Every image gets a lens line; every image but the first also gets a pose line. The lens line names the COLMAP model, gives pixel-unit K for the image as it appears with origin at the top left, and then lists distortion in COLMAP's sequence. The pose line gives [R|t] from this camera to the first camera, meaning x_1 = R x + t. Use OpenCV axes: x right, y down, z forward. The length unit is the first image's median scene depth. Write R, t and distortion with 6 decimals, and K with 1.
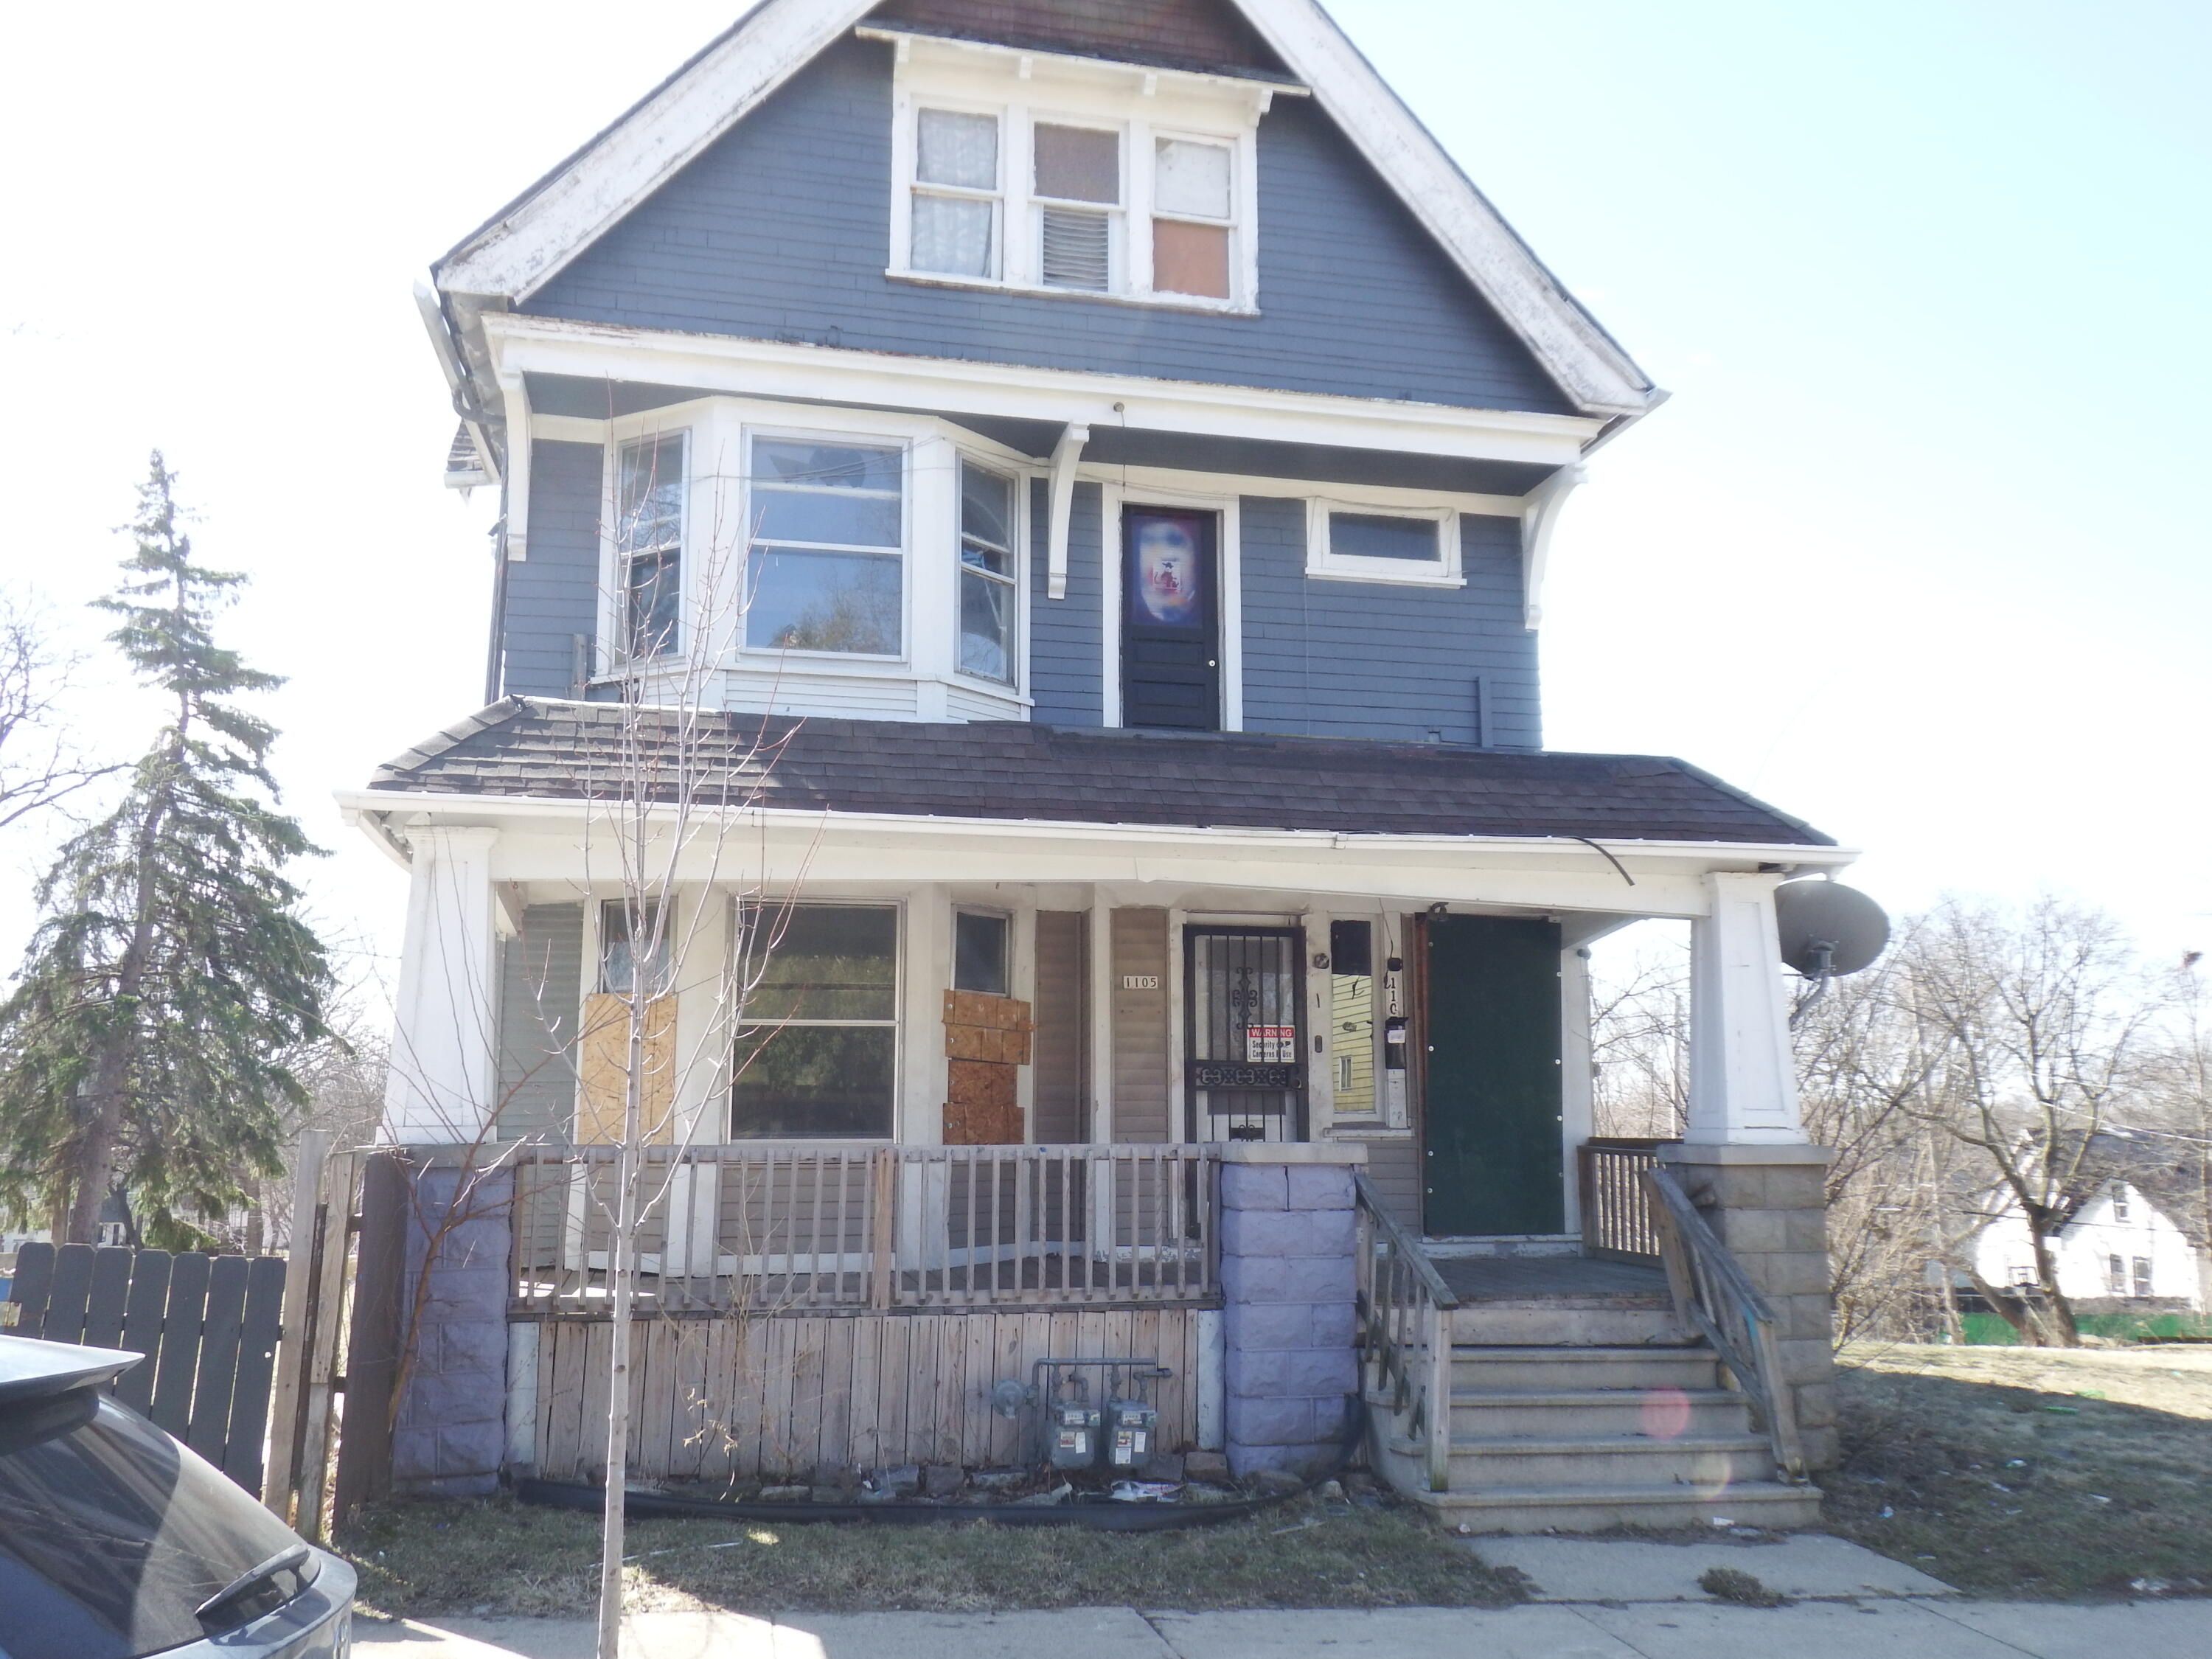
lens RADIAL K [[1837.6, 0, 1109.6], [0, 1837.6, 830.7], [0, 0, 1]] dist [-0.005746, -0.010530]
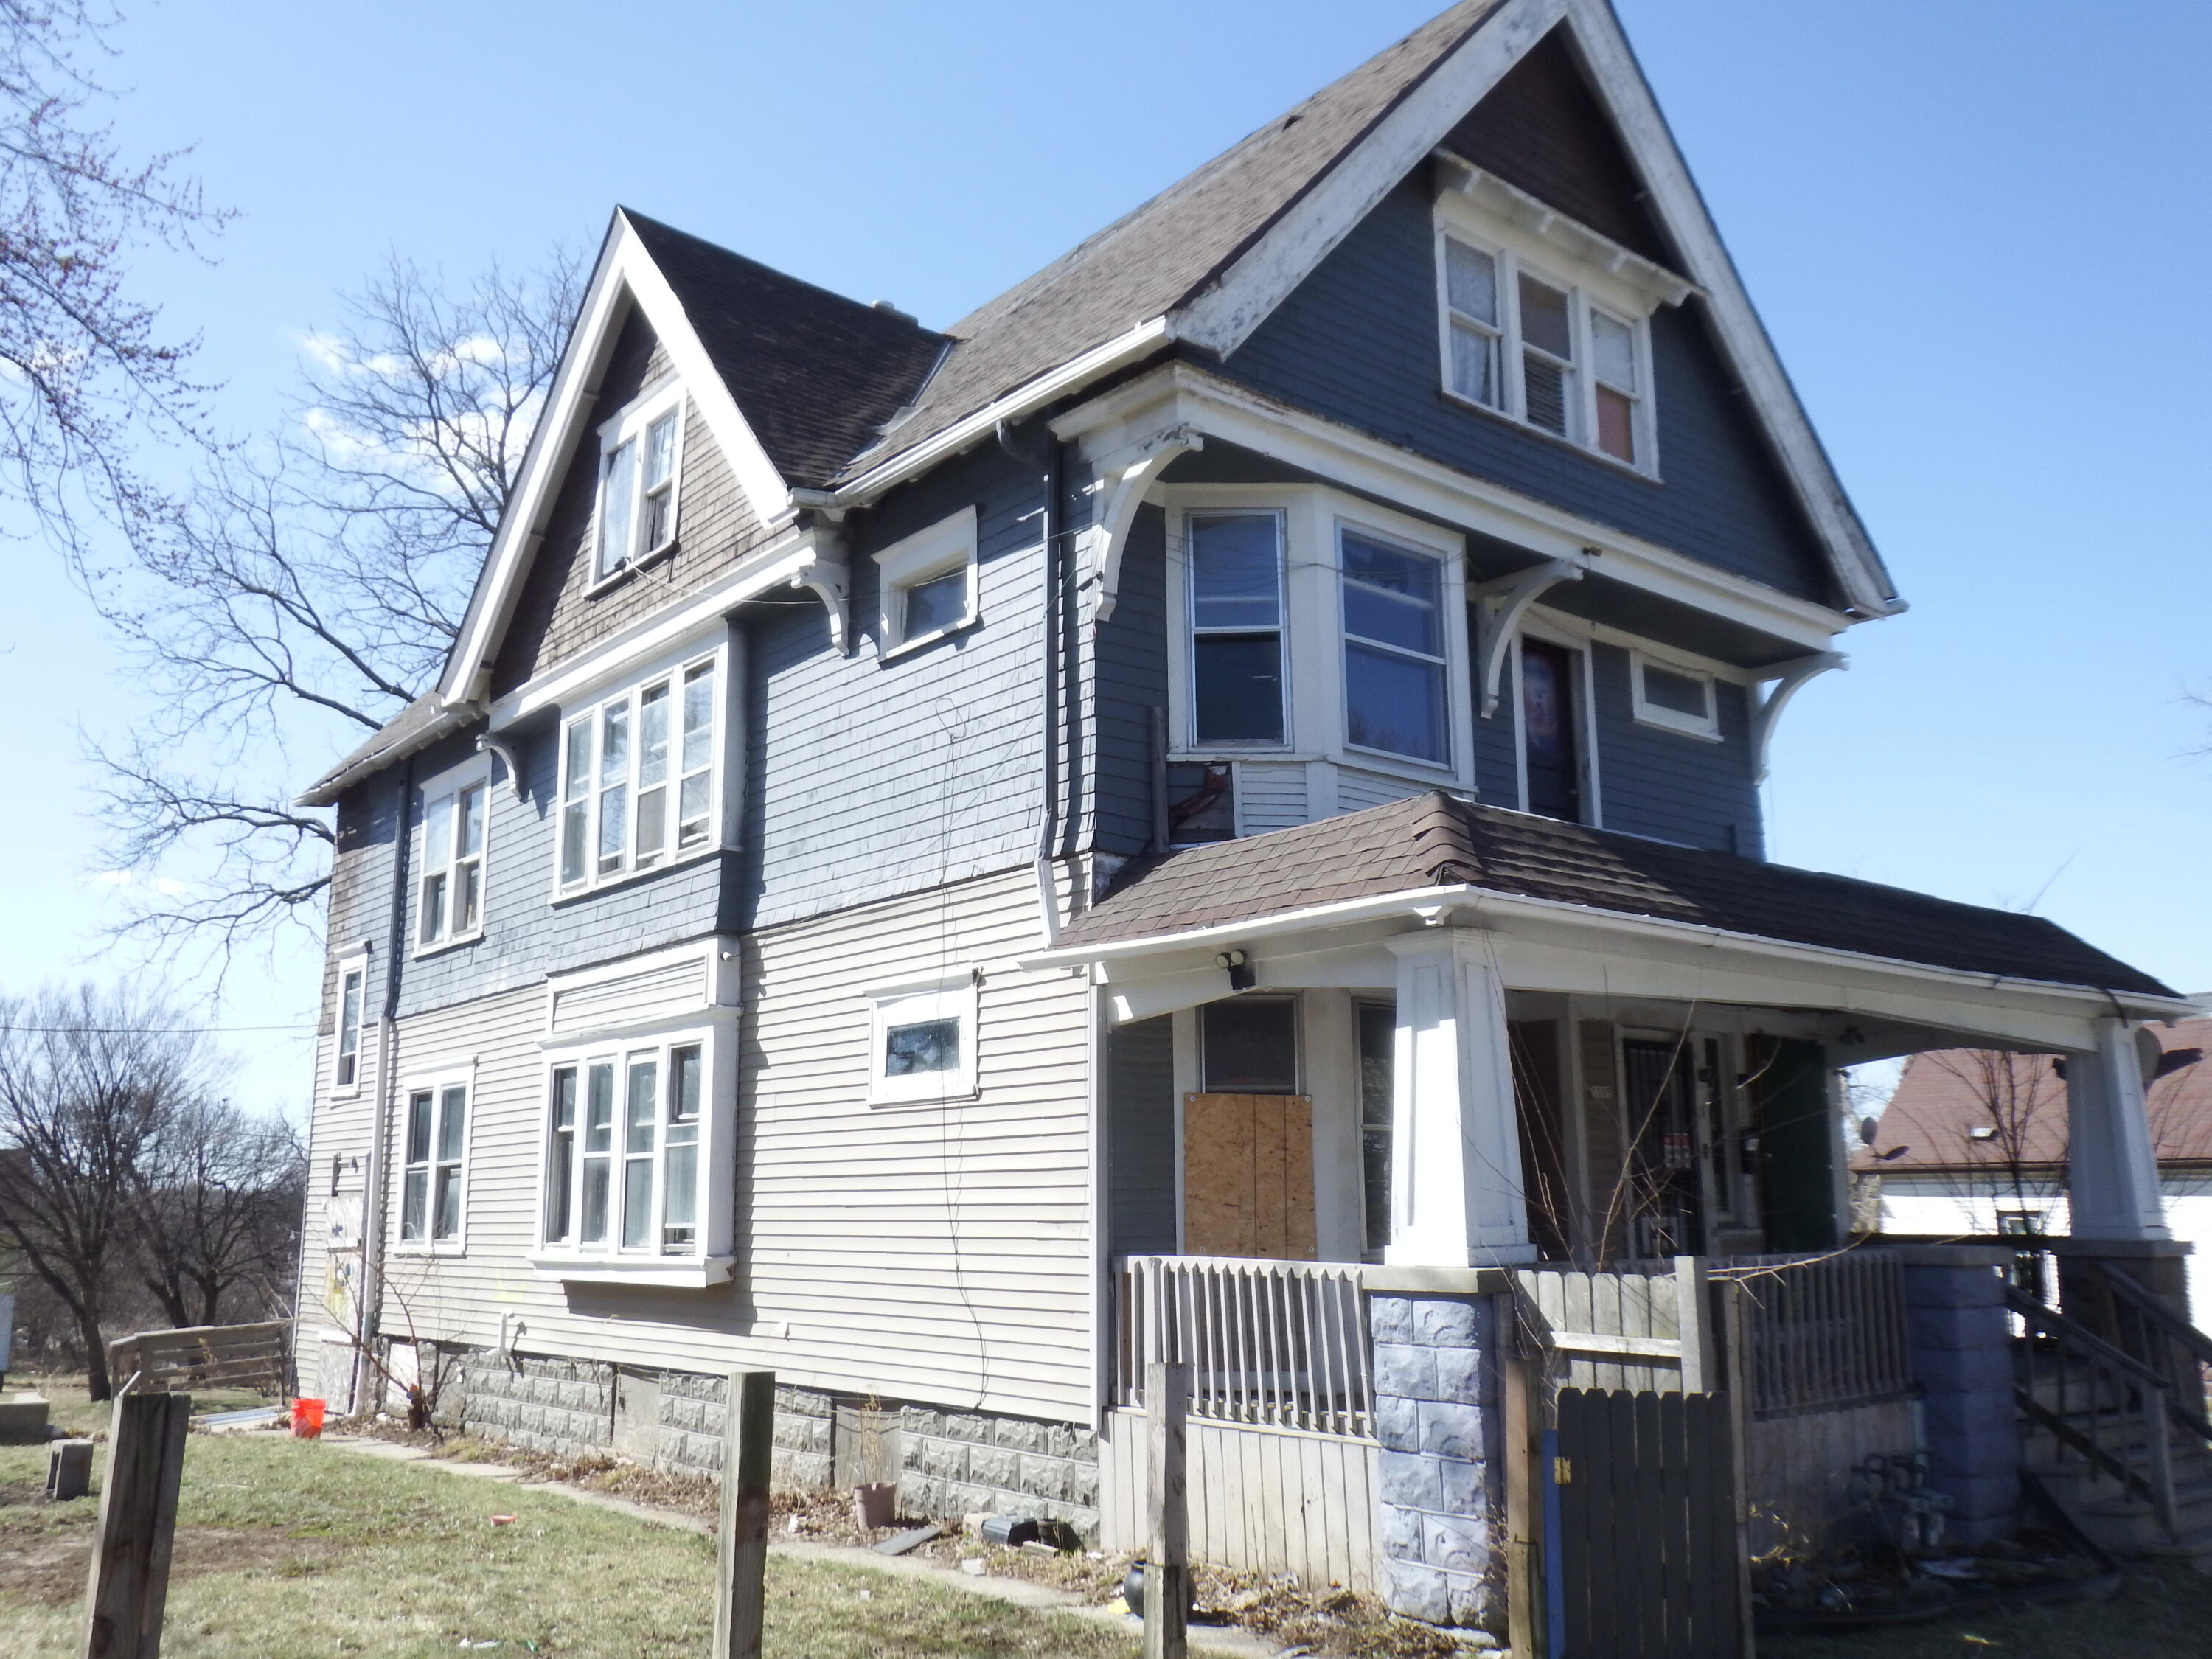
lens RADIAL K [[1837.6, 0, 1105.3], [0, 1837.6, 822.0], [0, 0, 1]] dist [-0.005746, -0.010530]
pose [[0.893195, 0.085530, 0.441460, -0.698795], [-0.067404, 0.996118, -0.056614, 0.006170], [-0.444589, 0.020811, 0.895493, 0.167269]]
